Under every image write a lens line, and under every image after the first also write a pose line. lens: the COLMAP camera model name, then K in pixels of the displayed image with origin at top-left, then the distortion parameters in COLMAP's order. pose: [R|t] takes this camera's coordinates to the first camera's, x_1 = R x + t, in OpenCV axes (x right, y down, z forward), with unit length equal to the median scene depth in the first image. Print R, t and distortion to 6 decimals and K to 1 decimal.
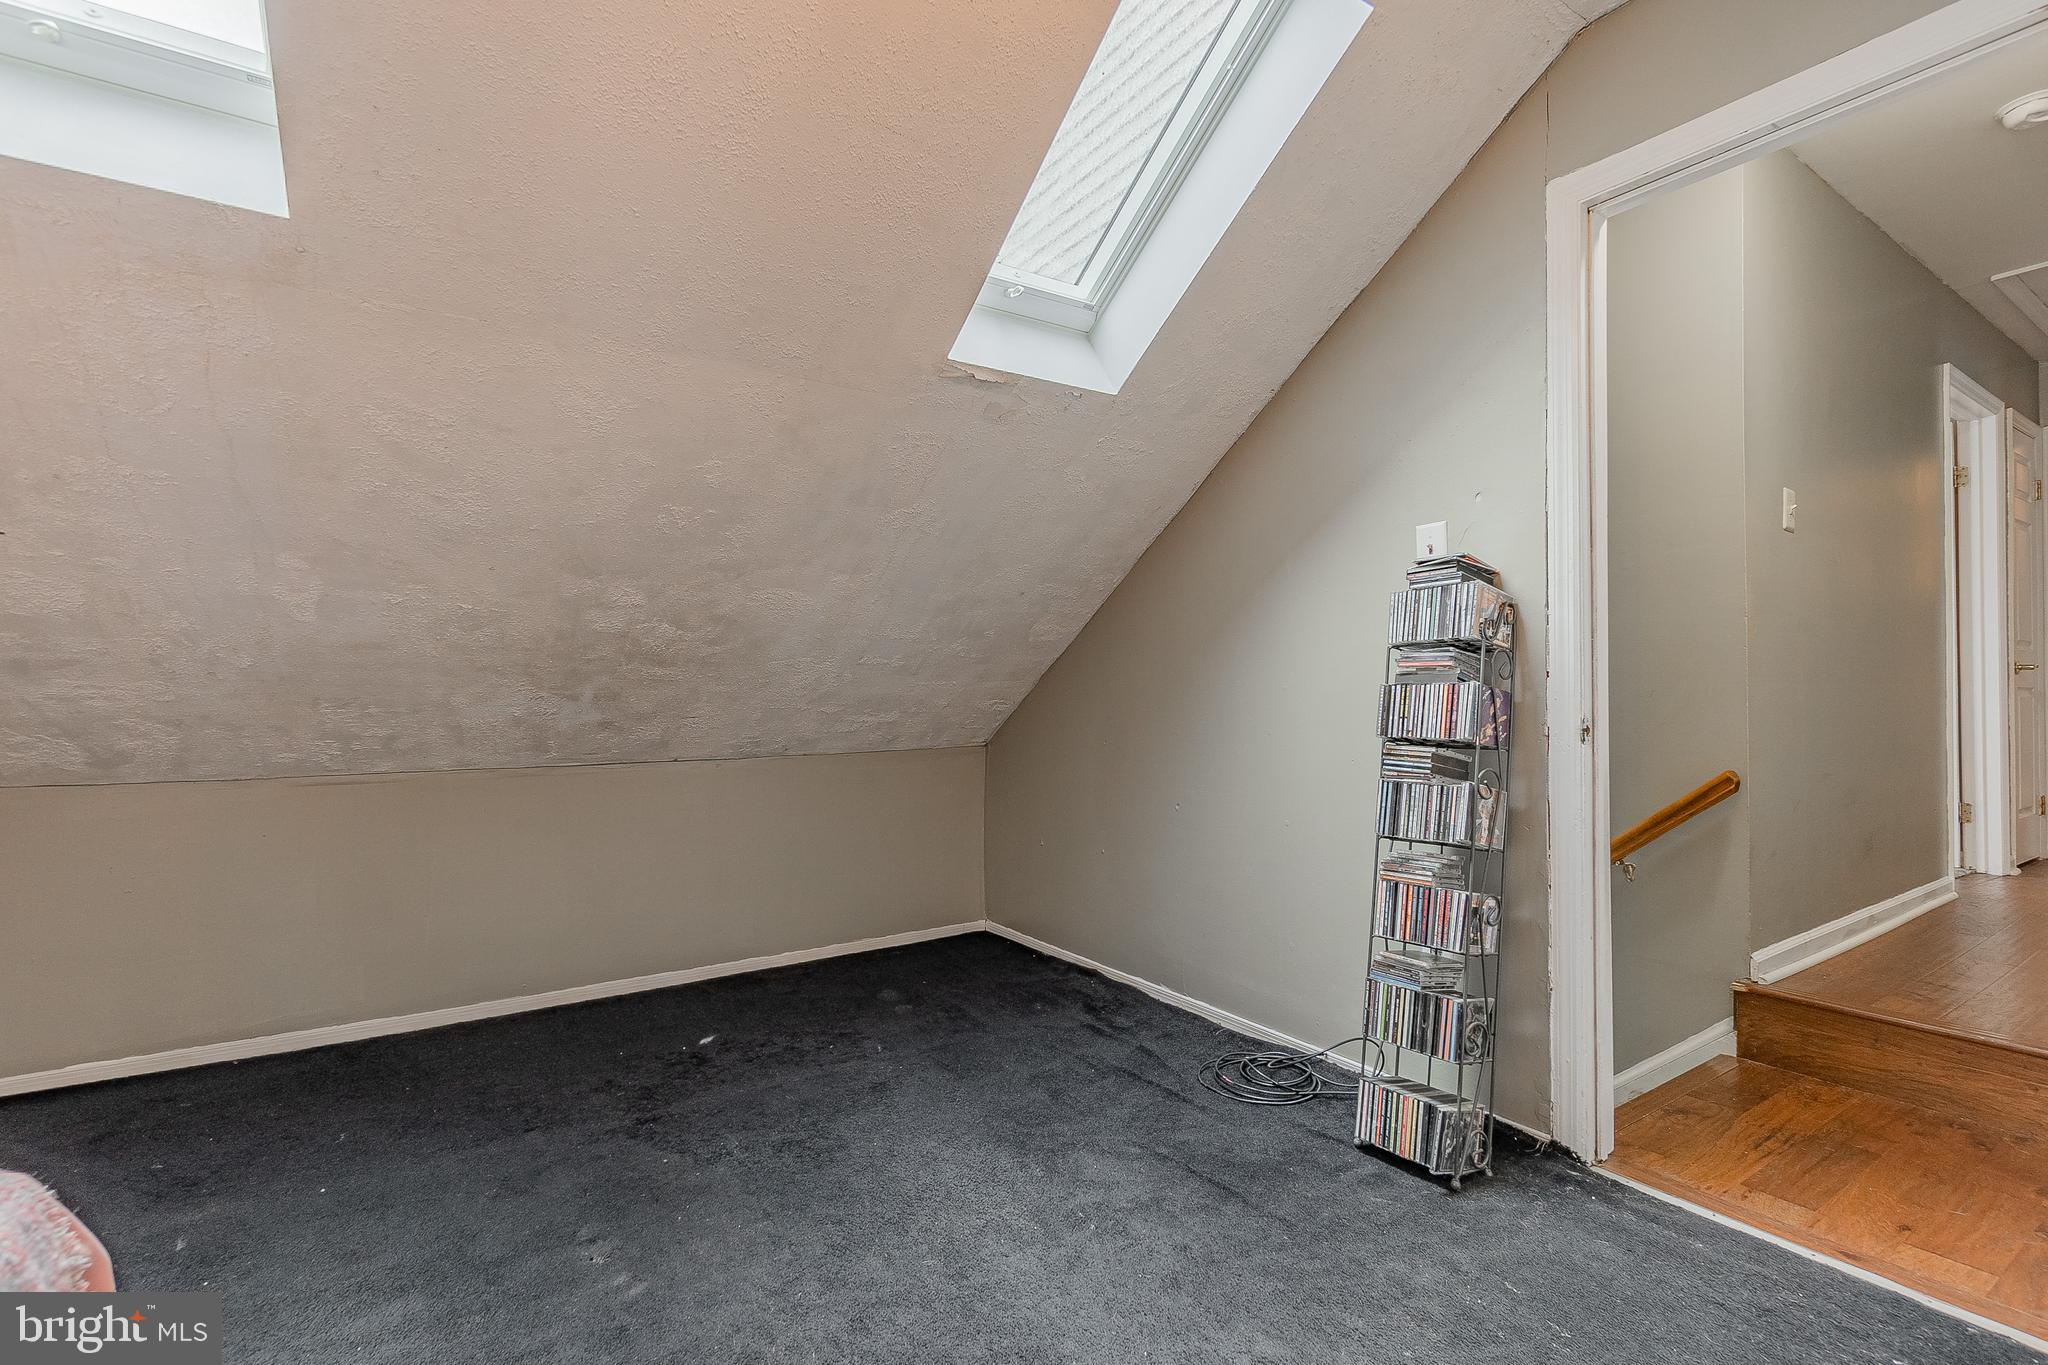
lens RADIAL K [[912.1, 0, 1024.0], [0, 912.1, 682.5], [0, 0, 1]] dist [-0.003852, 0.000115]
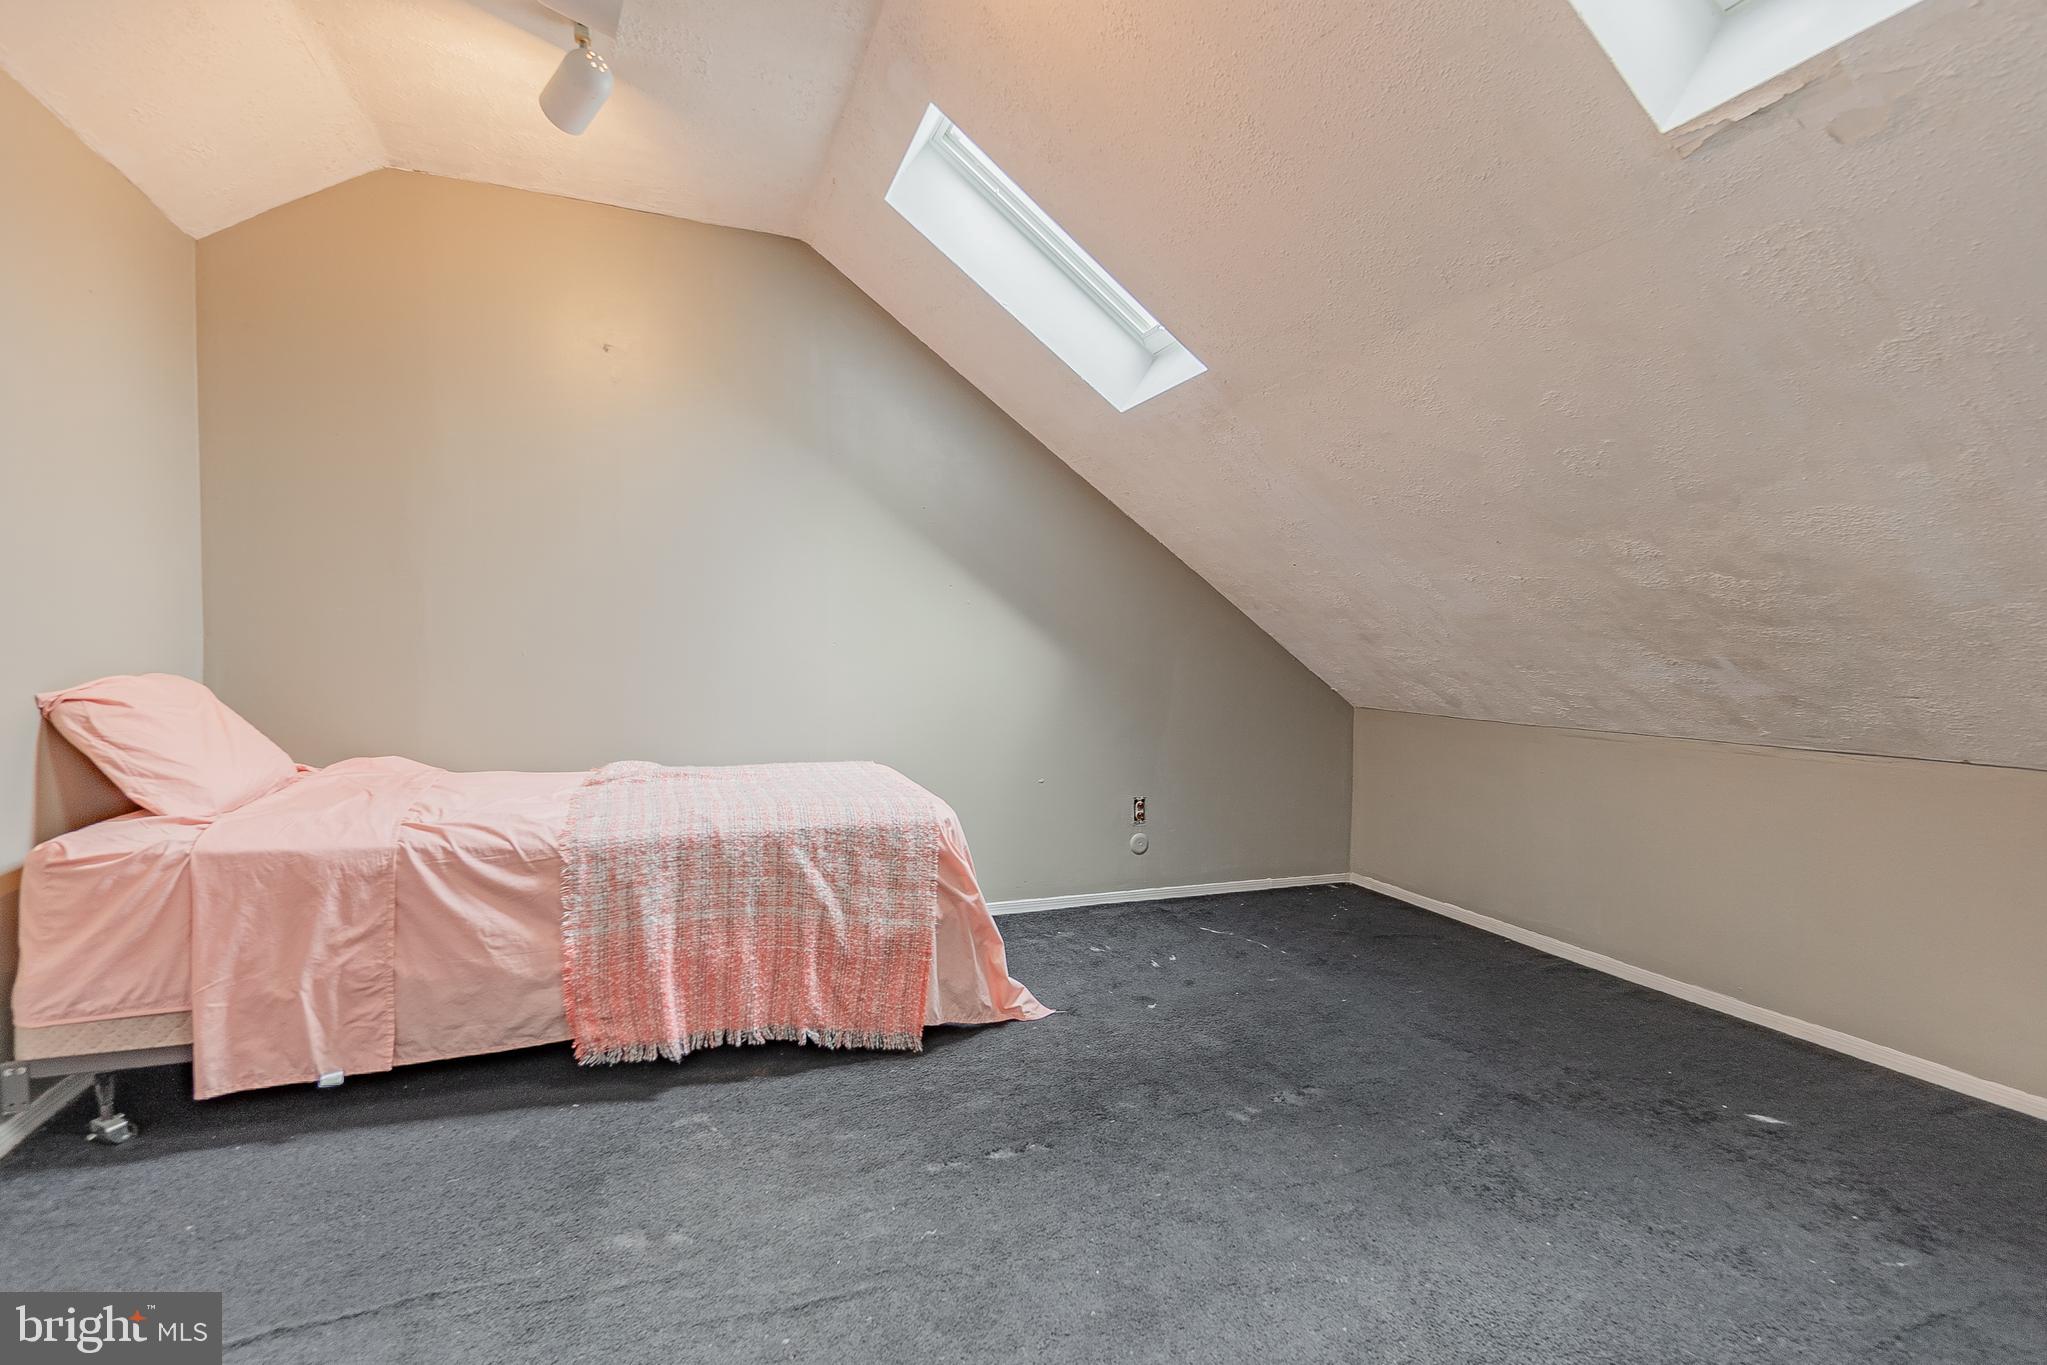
lens RADIAL K [[911.6, 0, 1023.5], [0, 911.6, 682.5], [0, 0, 1]] dist [-0.003852, 0.000115]
pose [[-0.195775, 0.032719, -0.980103, 0.508889], [-0.001548, 0.999432, 0.033674, 0.006080], [0.980648, 0.008110, -0.195614, 0.549540]]
